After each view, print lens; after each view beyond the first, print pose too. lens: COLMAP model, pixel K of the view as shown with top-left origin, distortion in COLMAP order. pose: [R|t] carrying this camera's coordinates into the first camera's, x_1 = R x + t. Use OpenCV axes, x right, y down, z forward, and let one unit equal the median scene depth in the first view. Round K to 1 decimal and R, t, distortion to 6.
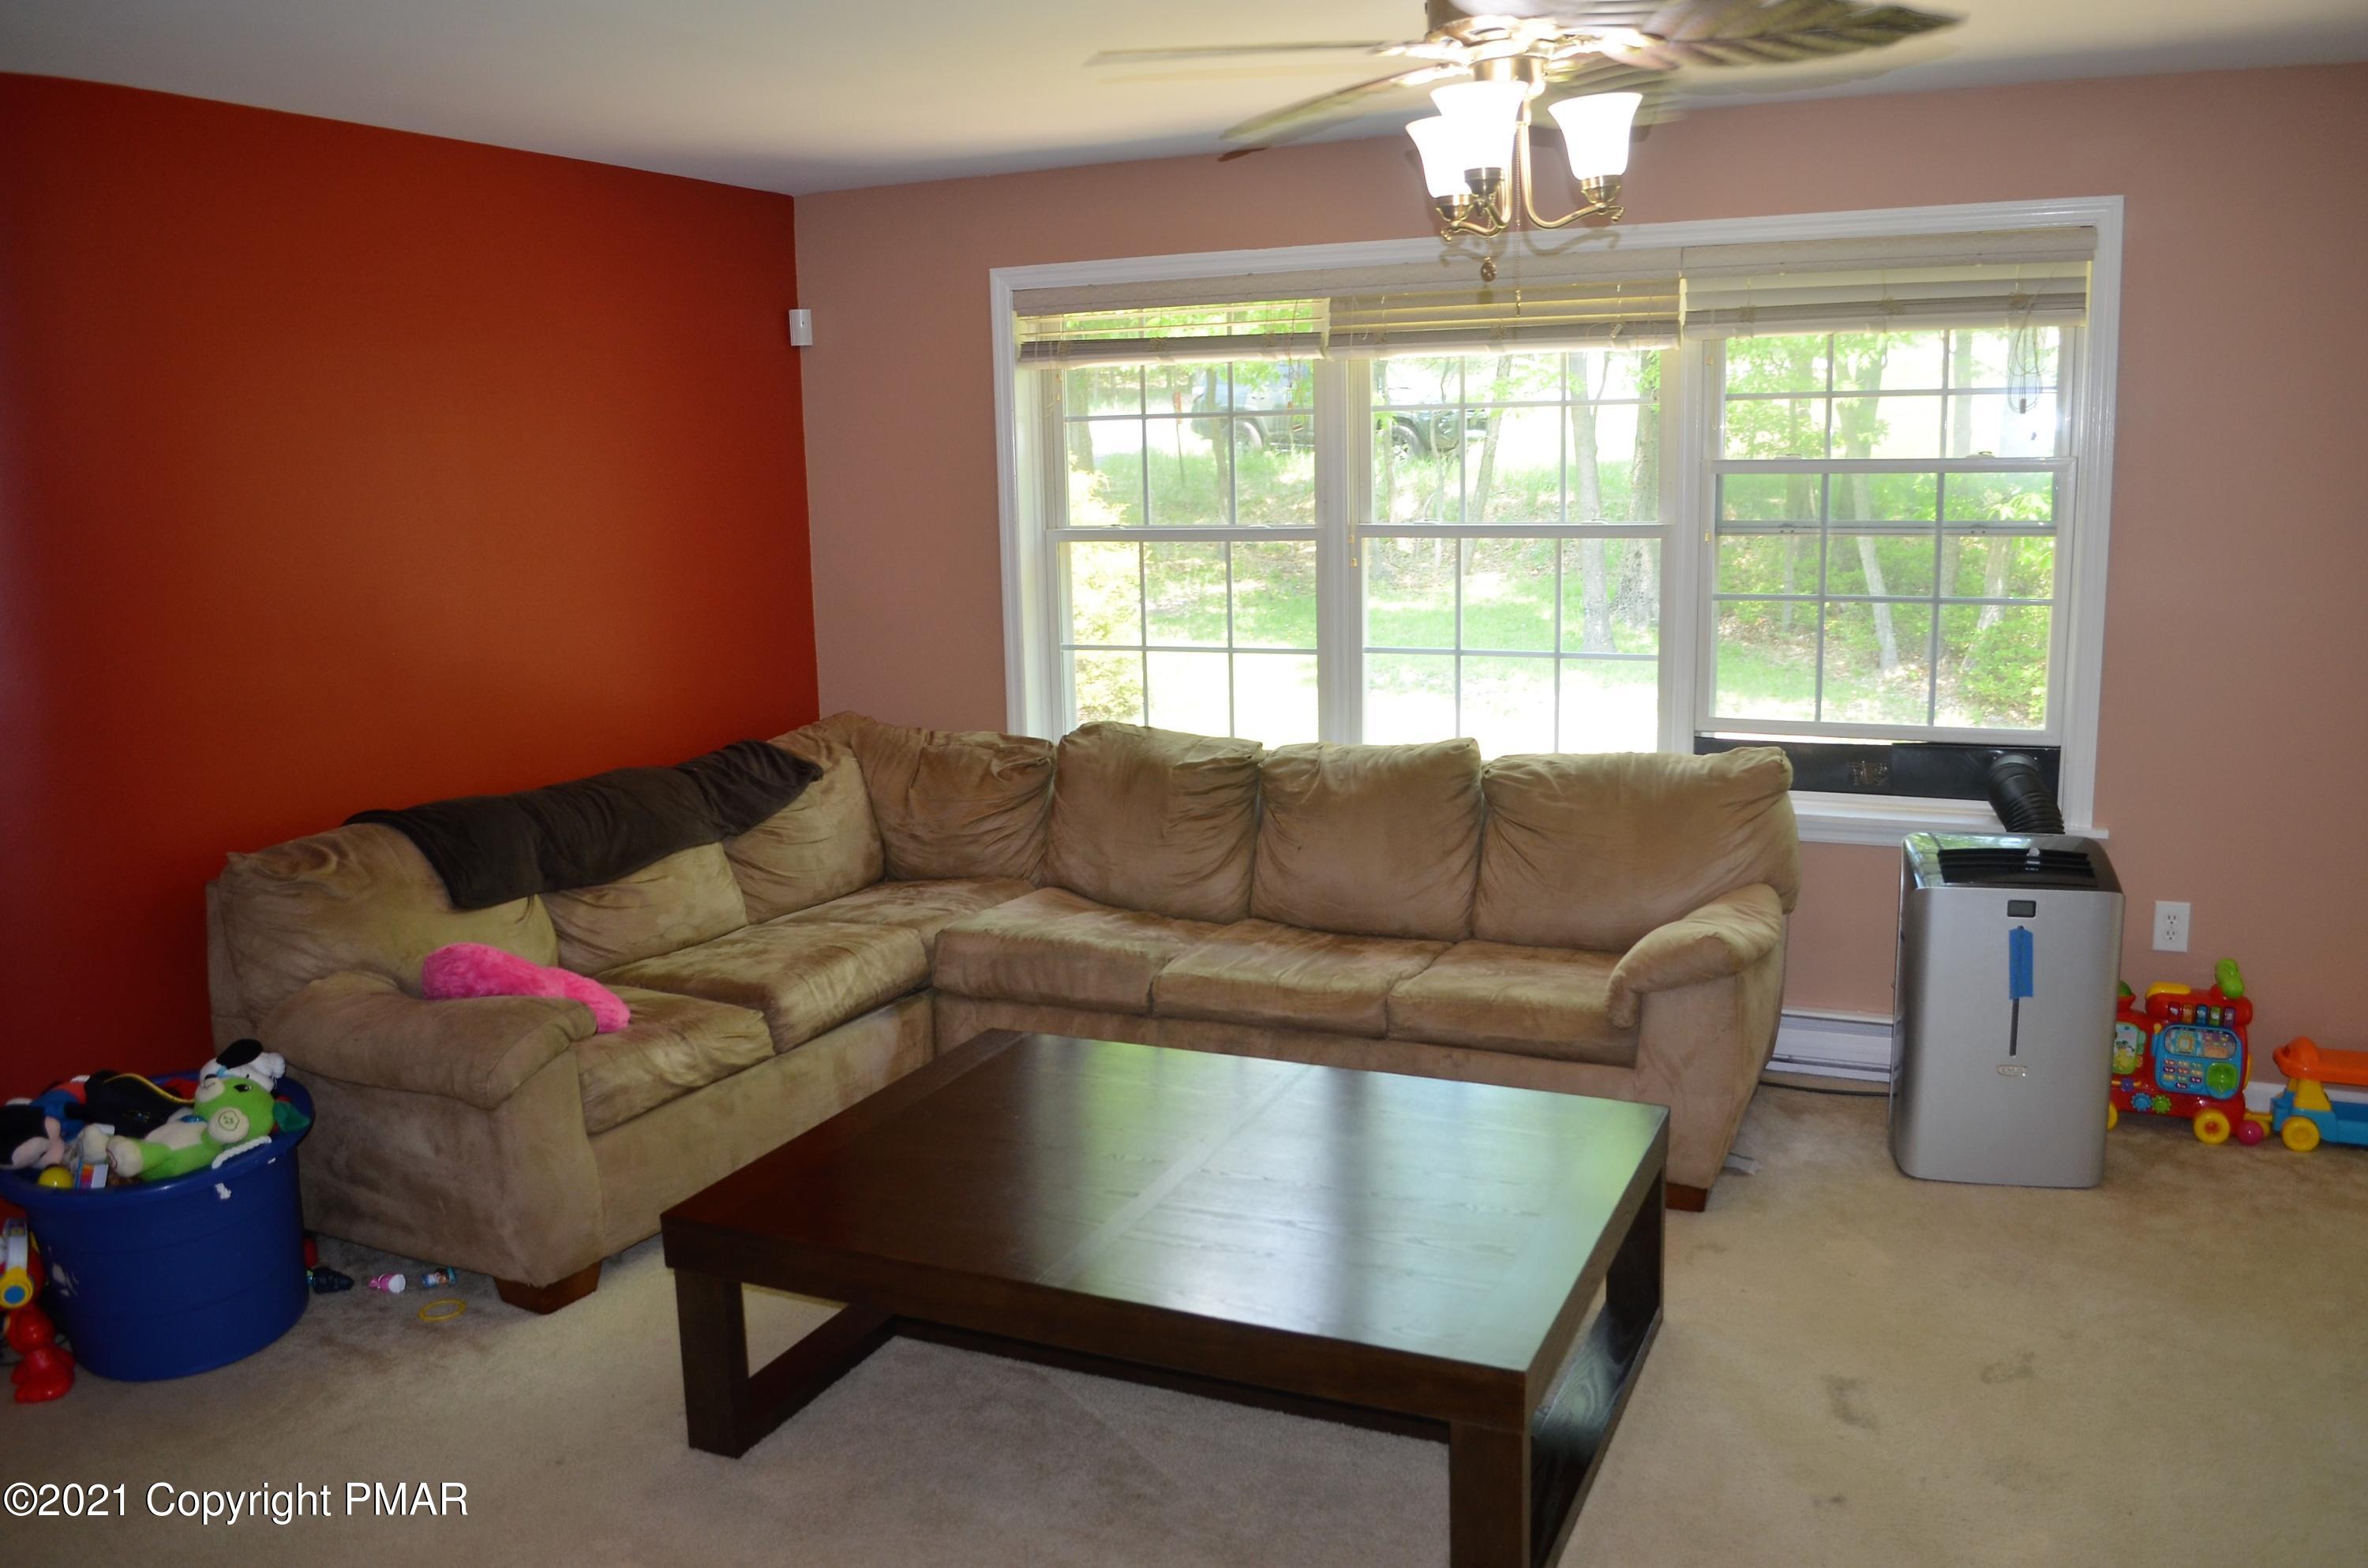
lens RADIAL K [[1859.2, 0, 1184.0], [0, 1859.2, 784.0], [0, 0, 1]] dist [-0.088380, 0.019036]
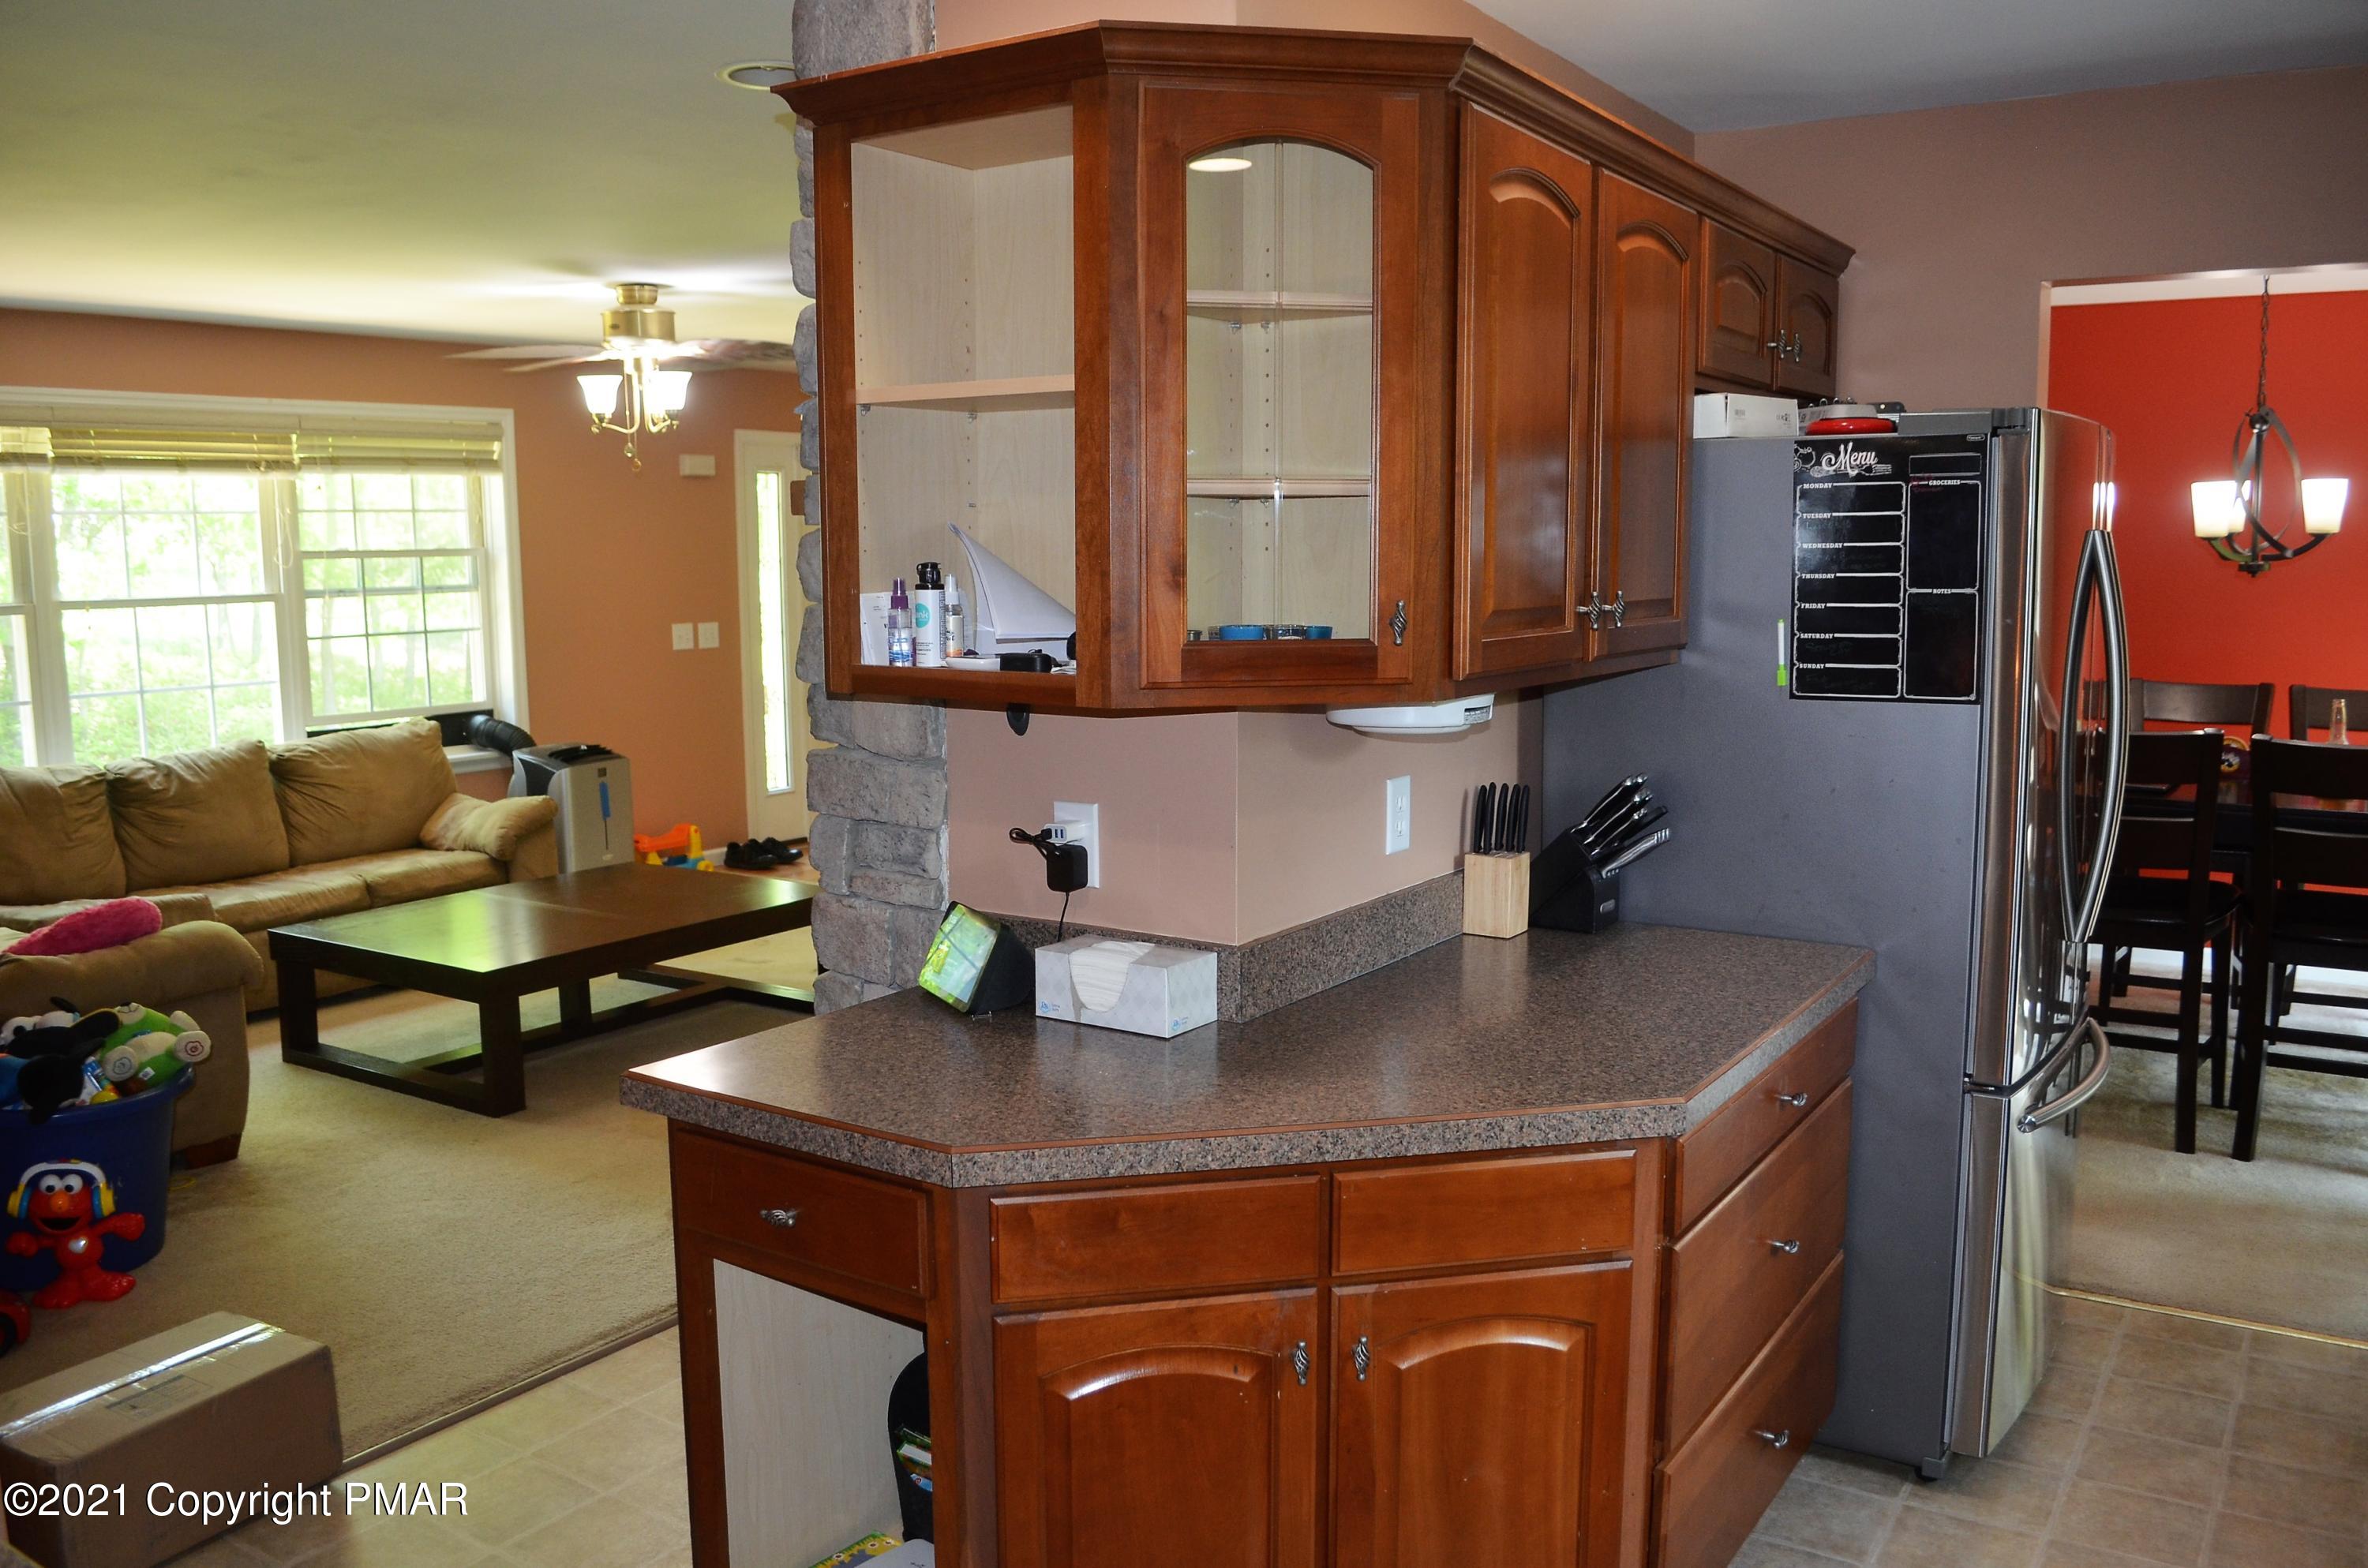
lens RADIAL K [[1859.2, 0, 1184.0], [0, 1859.2, 784.0], [0, 0, 1]] dist [-0.088380, 0.019036]
pose [[0.161673, -0.112055, 0.980462, -1.134949], [0.173337, 0.981311, 0.083569, 0.019089], [-0.971502, 0.156439, 0.178075, 0.030283]]
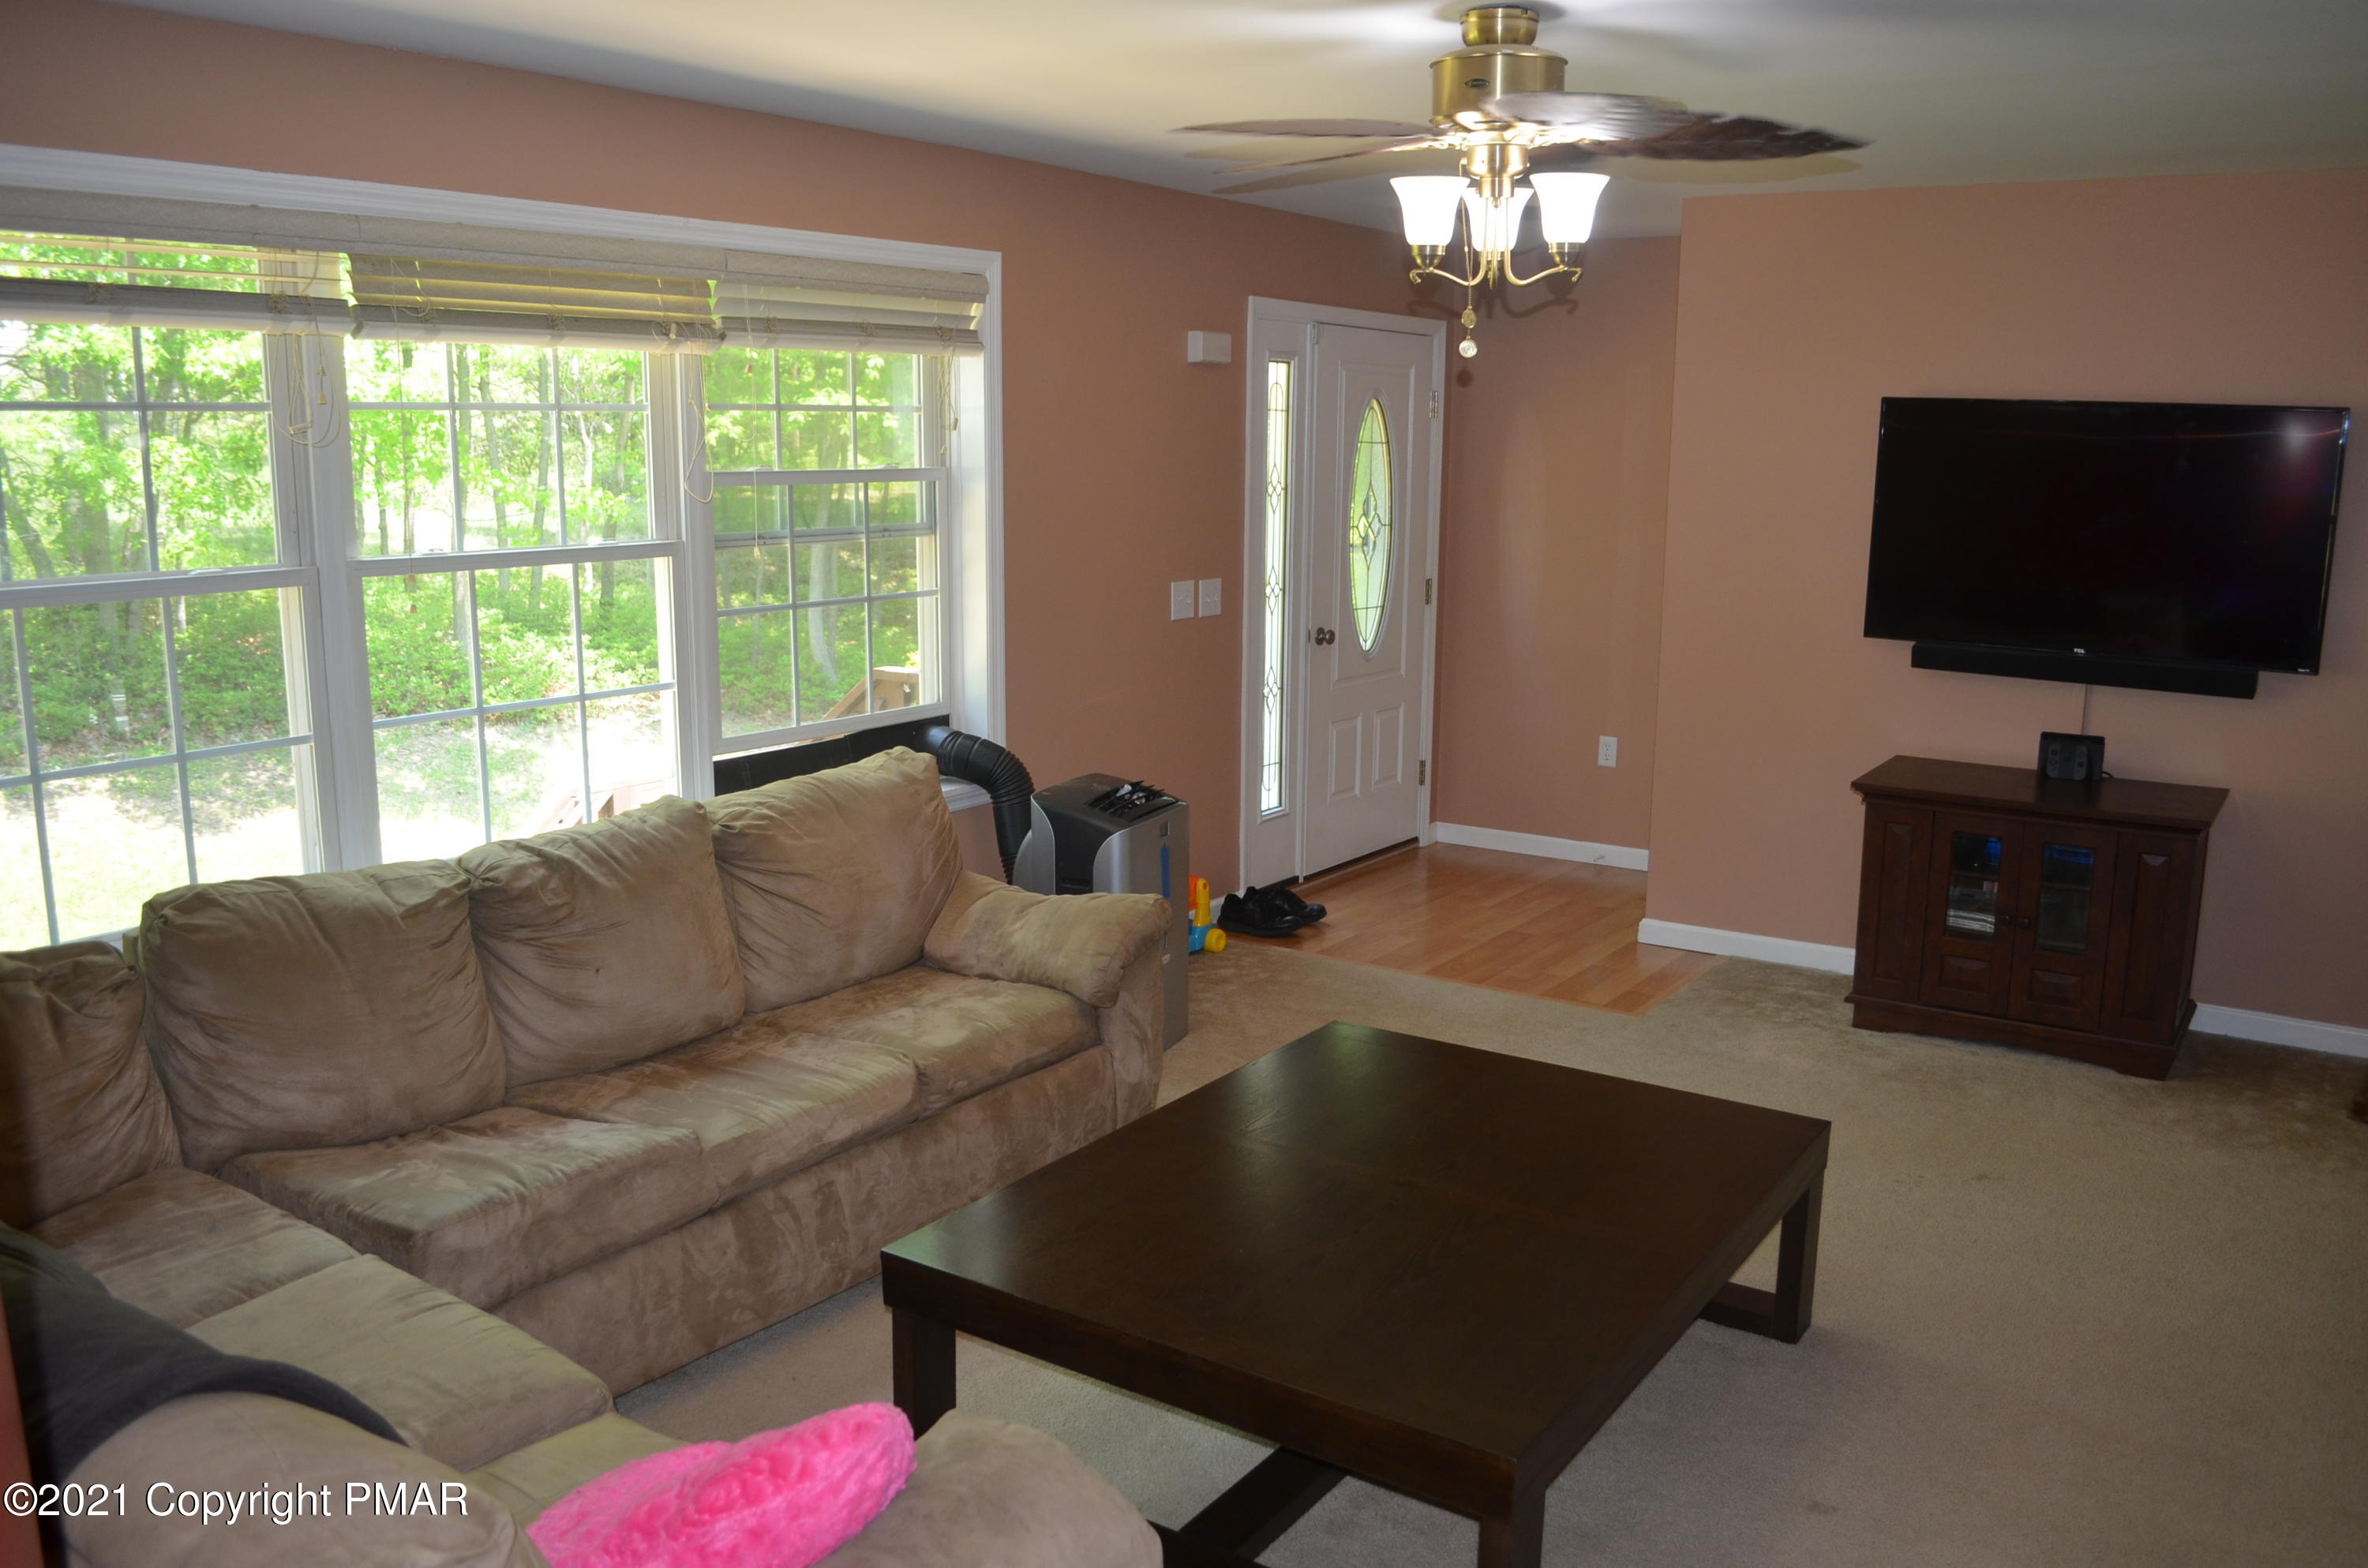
lens RADIAL K [[1859.2, 0, 1184.0], [0, 1859.2, 784.0], [0, 0, 1]] dist [-0.088380, 0.019036]
pose [[0.176637, -0.163996, 0.970518, -0.634811], [0.154393, 0.978432, 0.137233, -0.110948], [-0.972092, 0.125600, 0.198147, 0.593971]]
